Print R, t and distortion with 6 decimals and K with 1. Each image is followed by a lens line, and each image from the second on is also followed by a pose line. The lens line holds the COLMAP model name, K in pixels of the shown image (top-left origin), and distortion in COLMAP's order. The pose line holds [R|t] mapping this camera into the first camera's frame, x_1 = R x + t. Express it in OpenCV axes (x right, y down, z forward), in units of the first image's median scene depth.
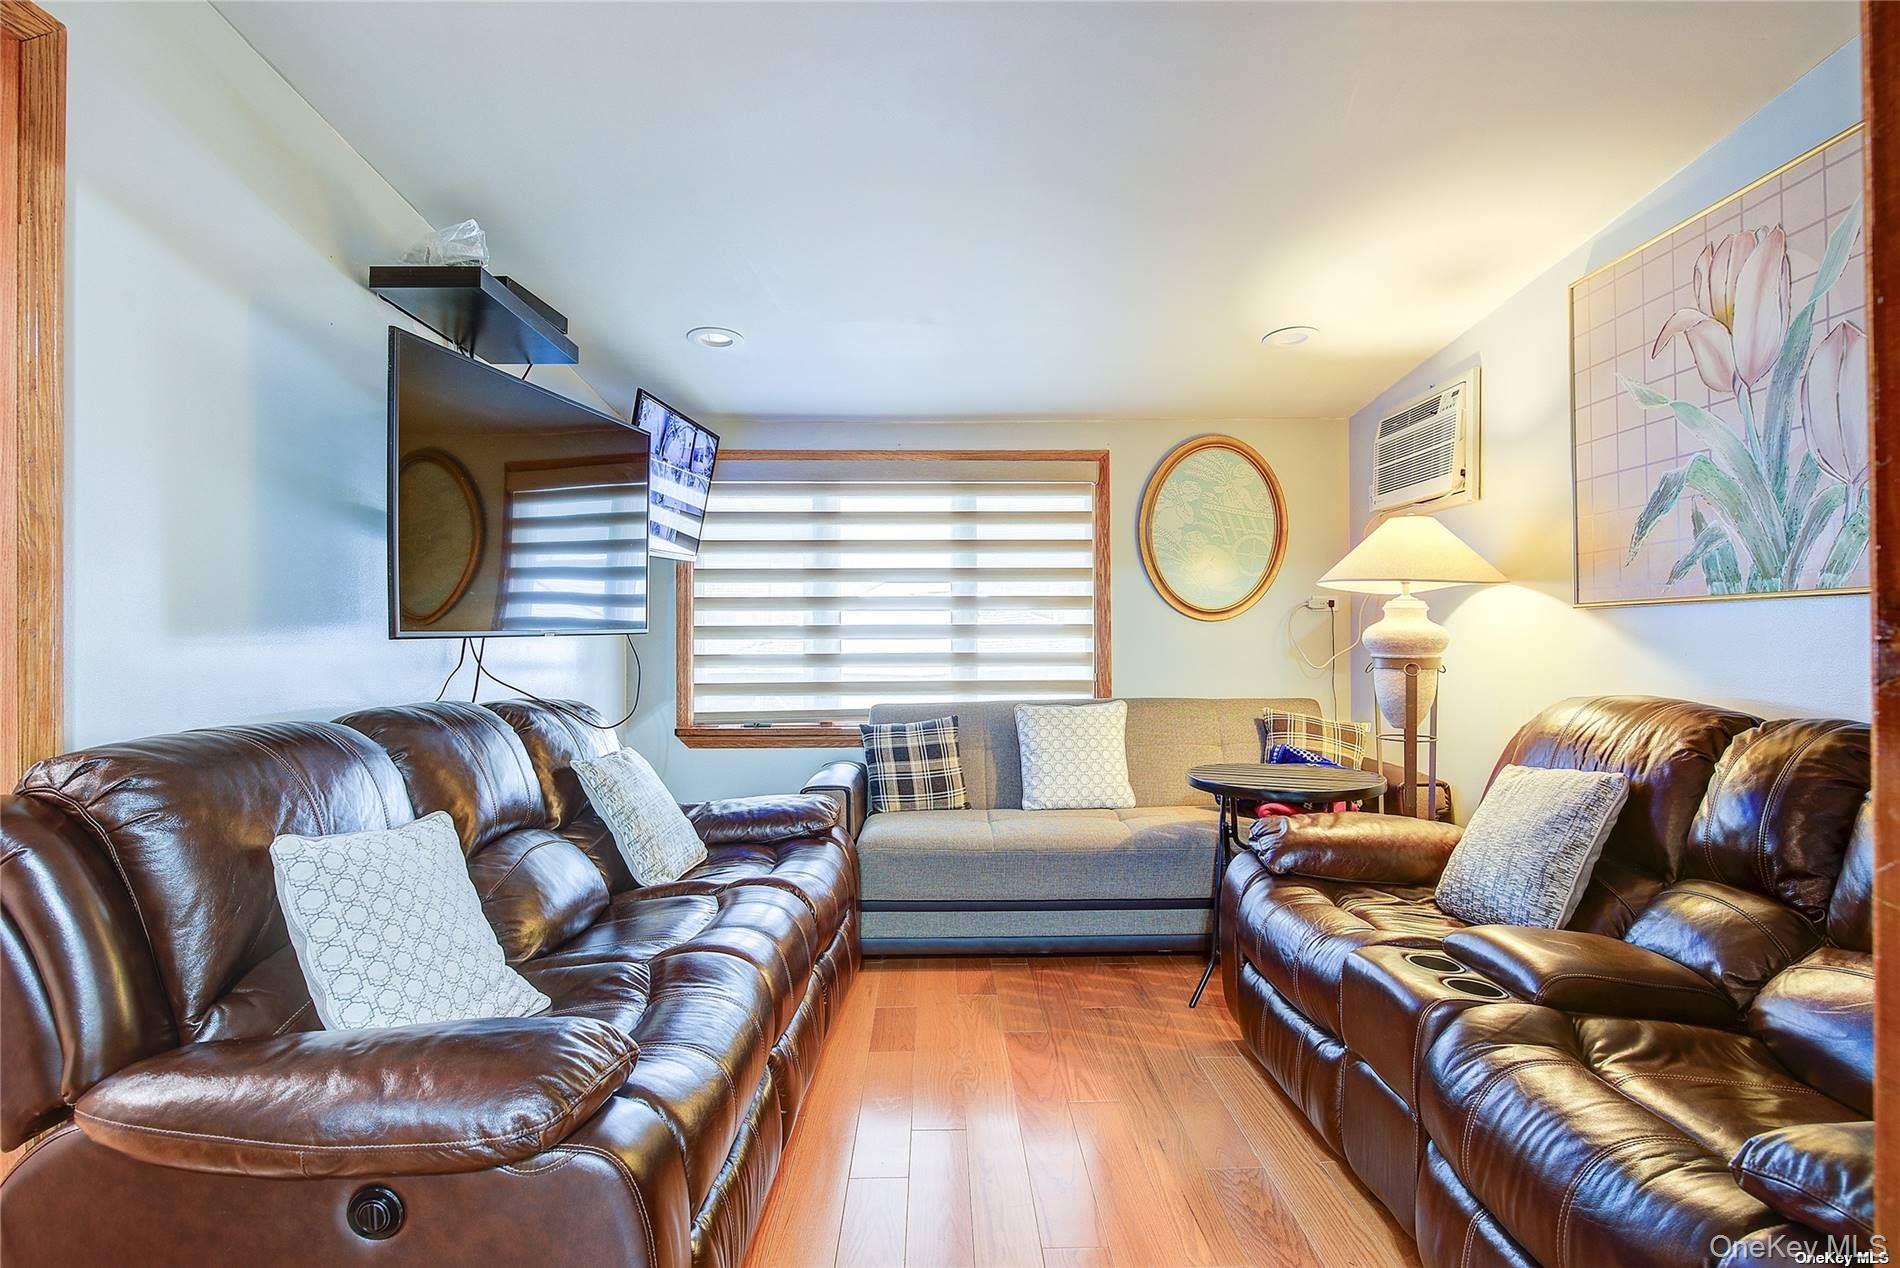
lens RADIAL K [[949.2, 0, 943.2], [0, 949.2, 648.1], [0, 0, 1]] dist [-0.002770, -0.001419]
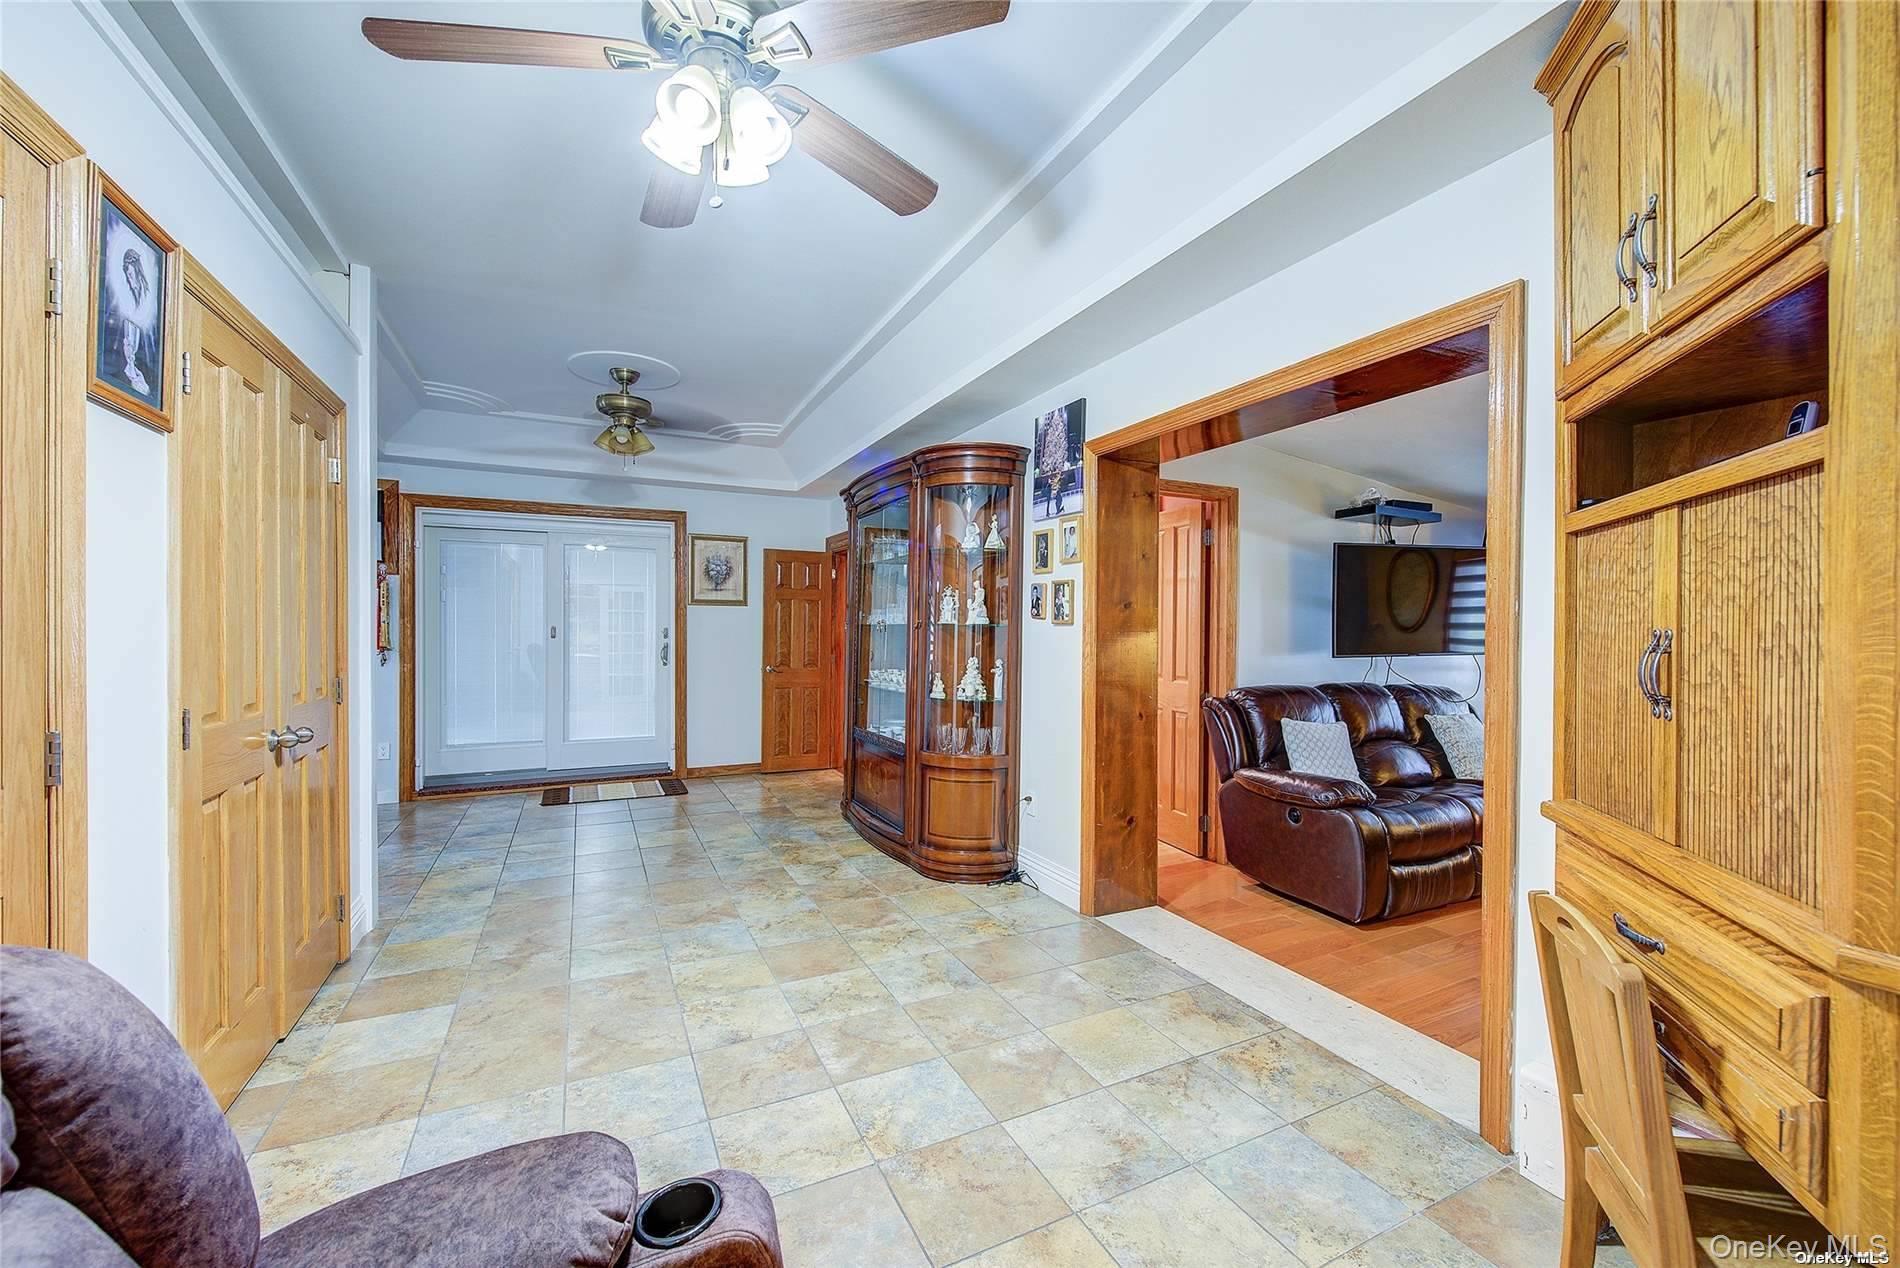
lens RADIAL K [[756.8, 0, 937.6], [0, 756.8, 636.6], [0, 0, 1]] dist [-0.016536, -0.001229]
pose [[0.418048, 0.007757, -0.908392, 0.936585], [-0.013340, 0.999908, 0.002400, -0.061710], [0.908327, 0.011115, 0.418113, -0.956357]]
